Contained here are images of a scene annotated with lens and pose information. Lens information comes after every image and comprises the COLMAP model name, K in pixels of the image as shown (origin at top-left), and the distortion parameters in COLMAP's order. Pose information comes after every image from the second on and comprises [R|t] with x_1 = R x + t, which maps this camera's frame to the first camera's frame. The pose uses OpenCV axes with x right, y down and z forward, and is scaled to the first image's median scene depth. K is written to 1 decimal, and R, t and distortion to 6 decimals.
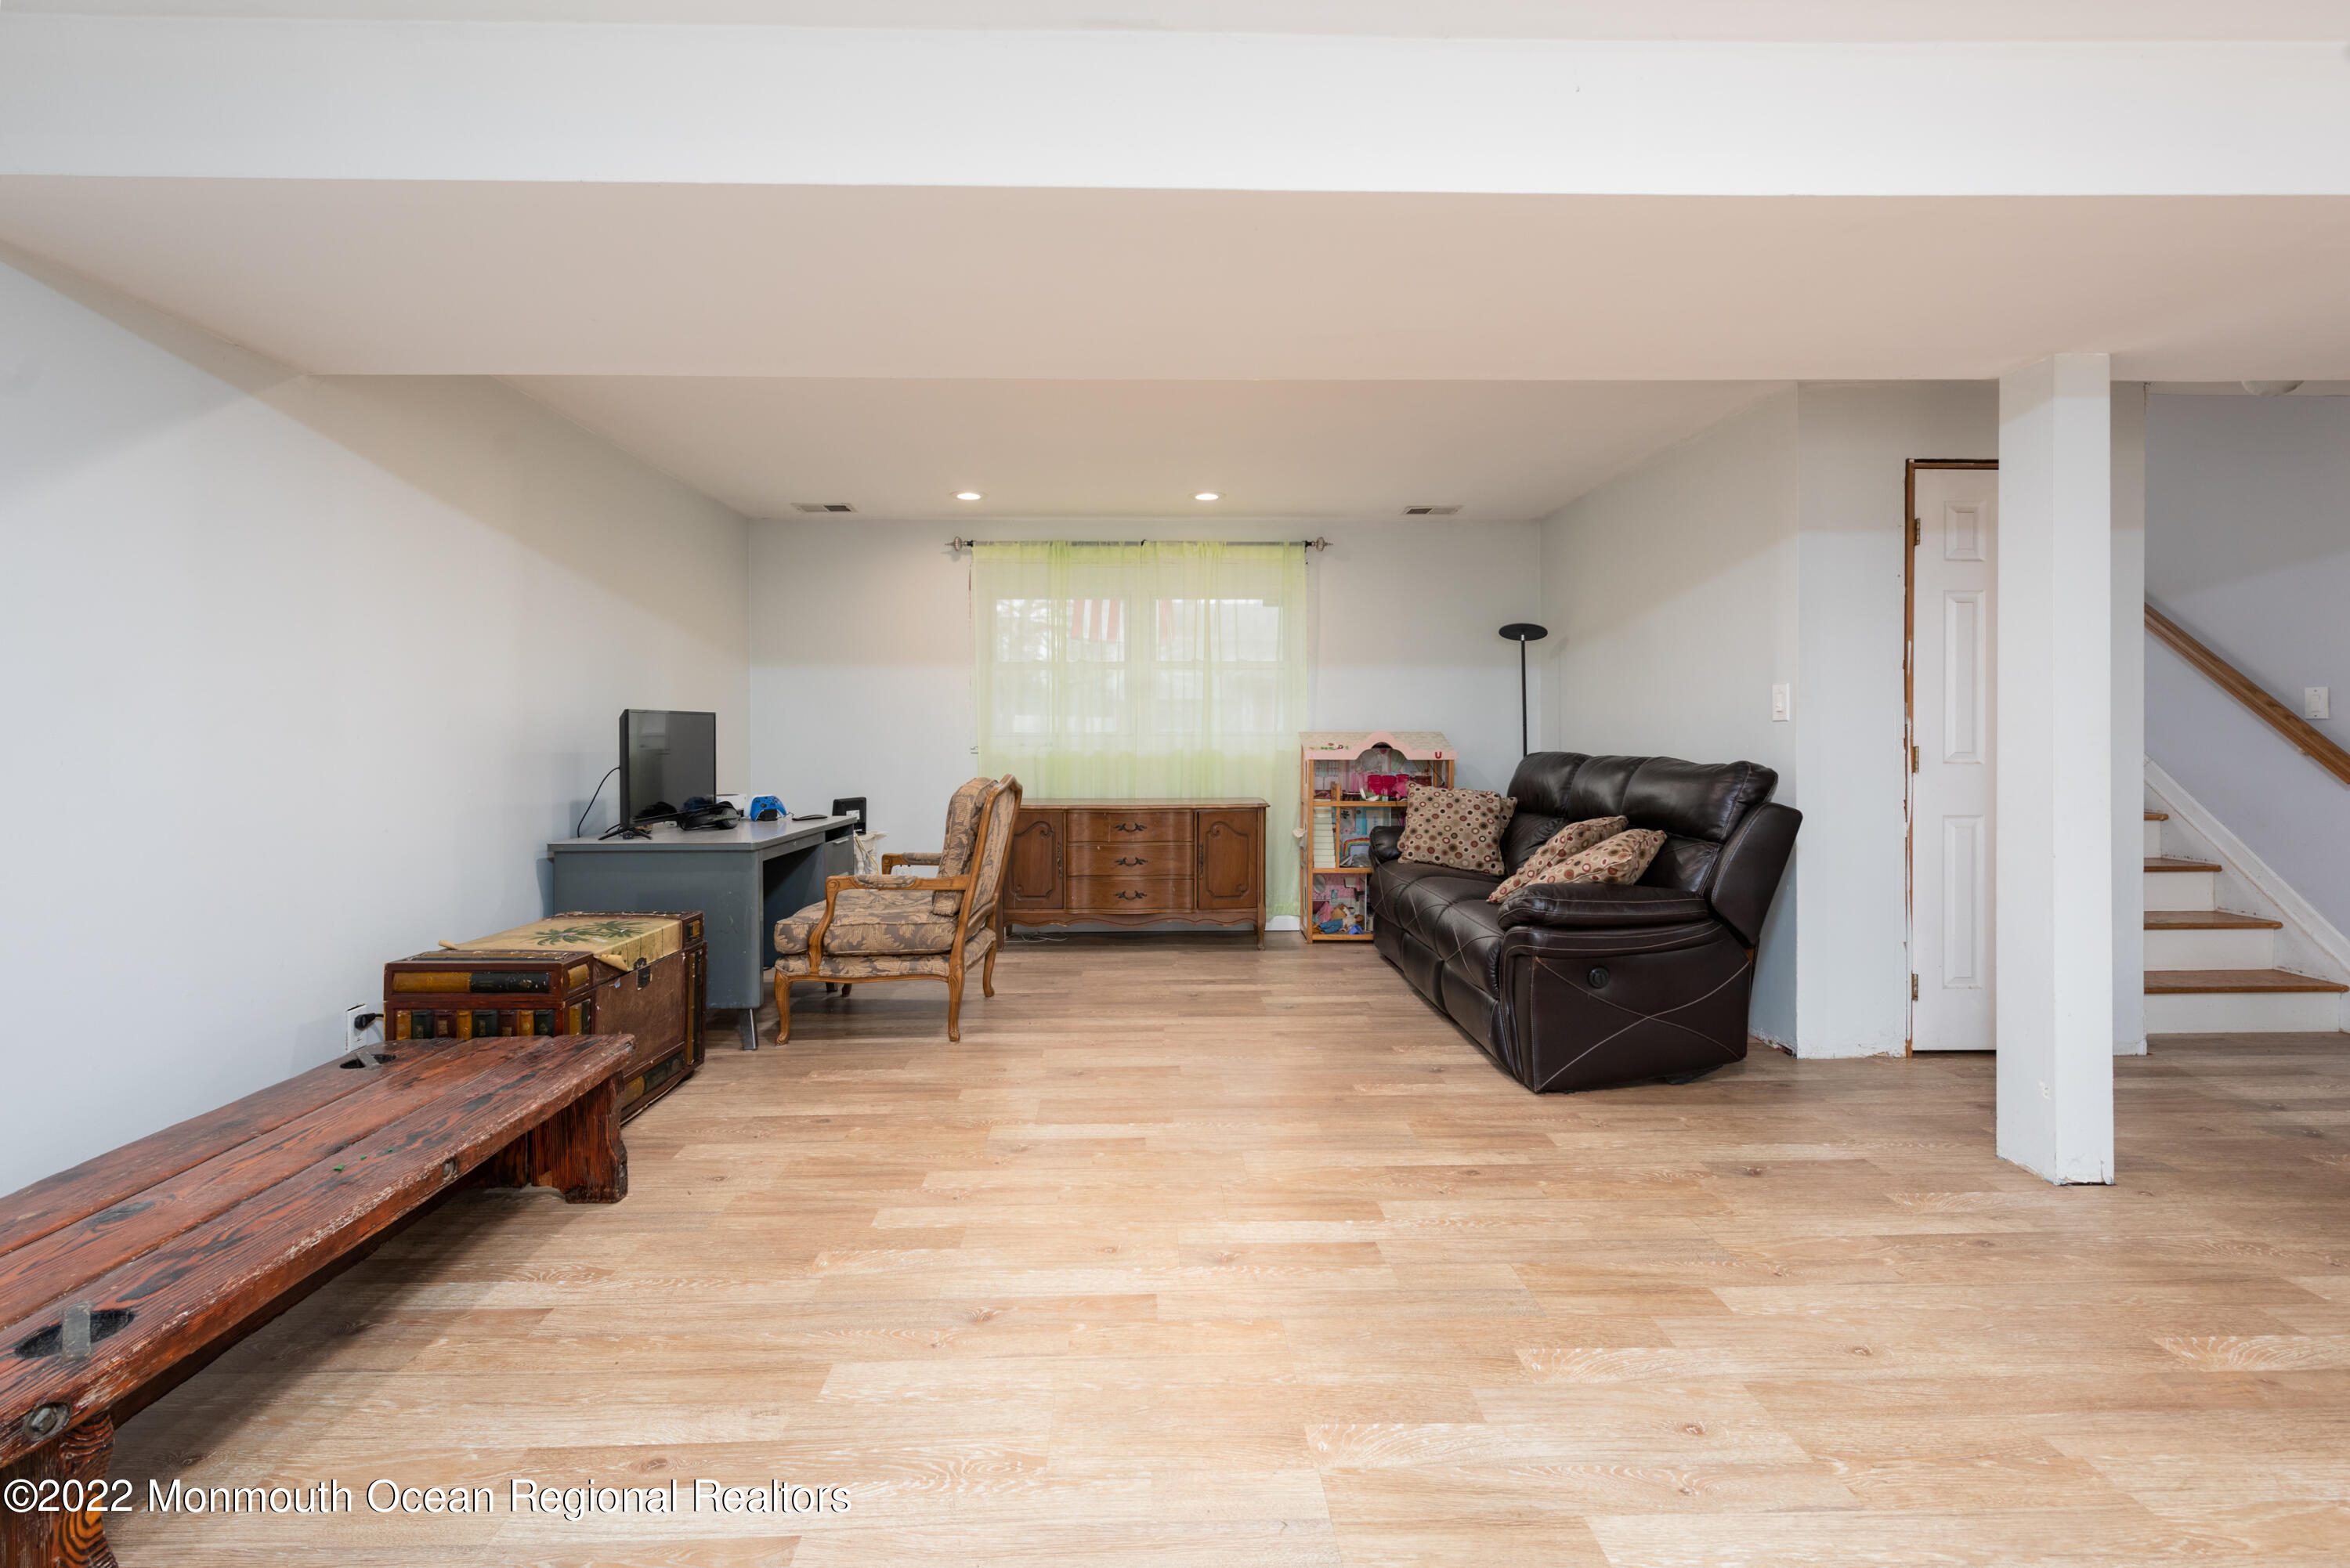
lens RADIAL K [[1044.1, 0, 1163.1], [0, 1044.1, 783.2], [0, 0, 1]] dist [0.017724, -0.000056]
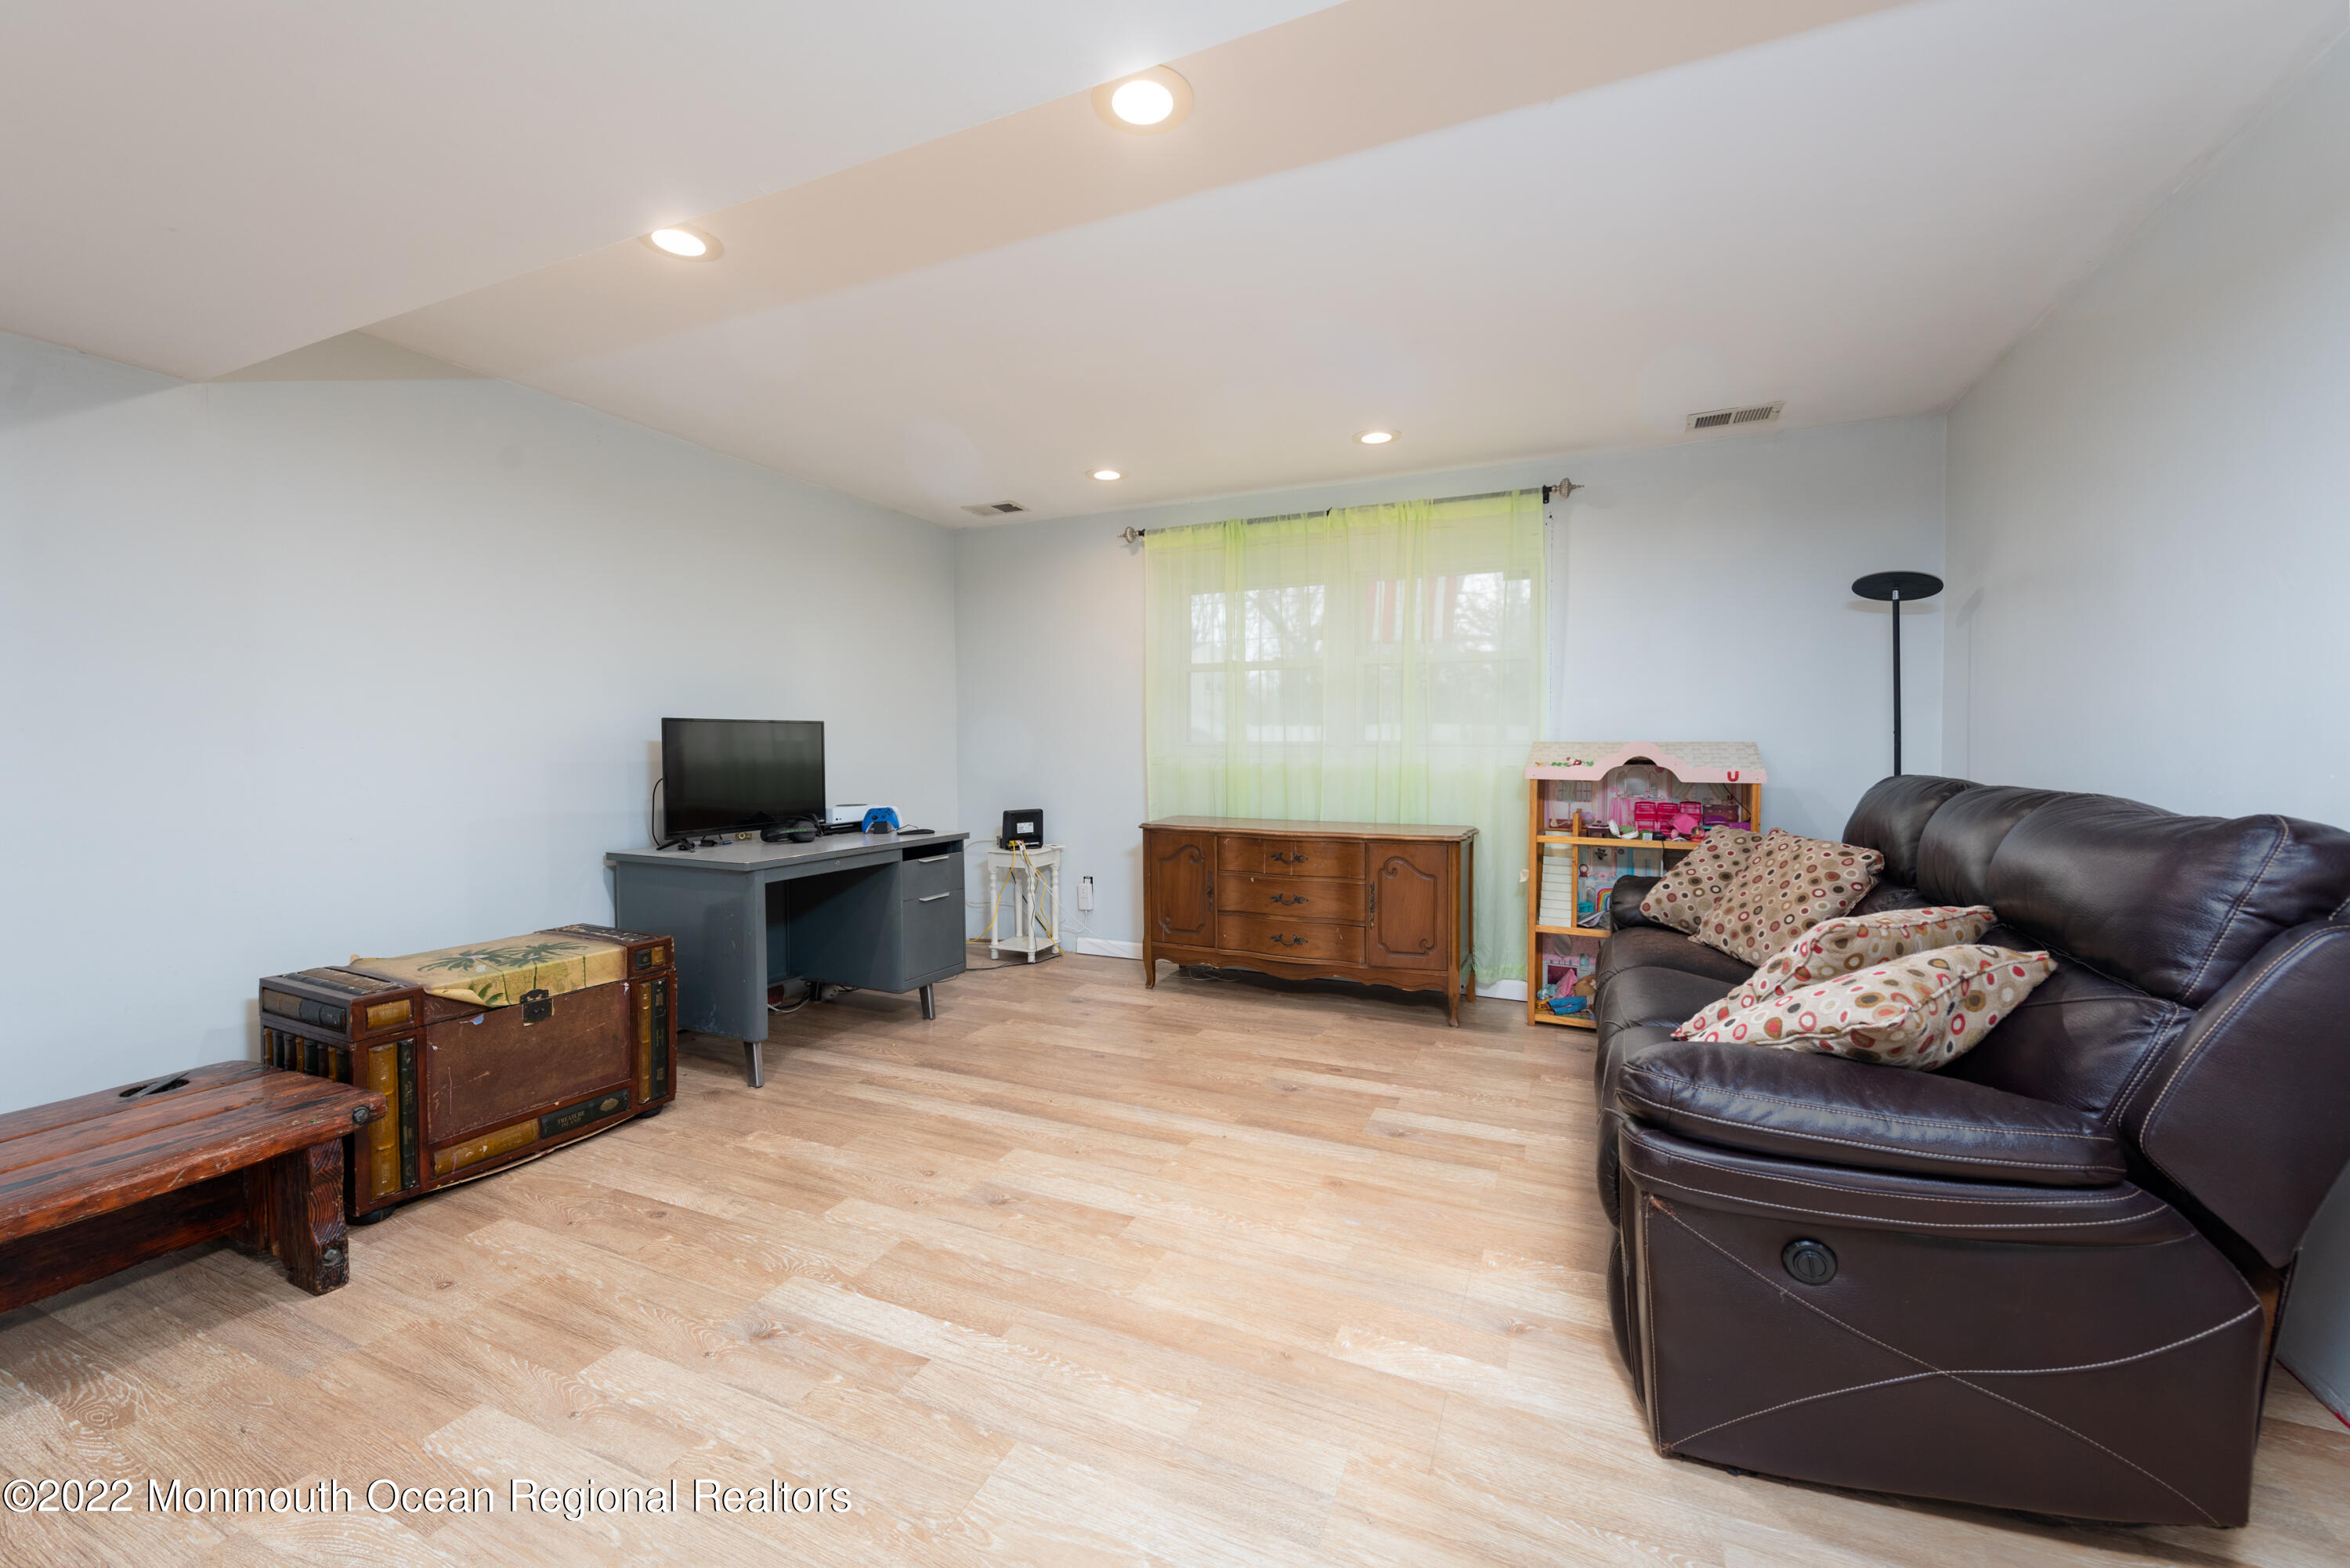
lens RADIAL K [[928.5, 0, 1175.8], [0, 928.5, 790.7], [0, 0, 1]] dist [0.017551, -0.005843]
pose [[0.899710, 0.024854, -0.435779, 0.250435], [-0.022684, 0.999691, 0.010183, -0.019153], [0.435898, 0.000723, 0.899996, 0.365814]]
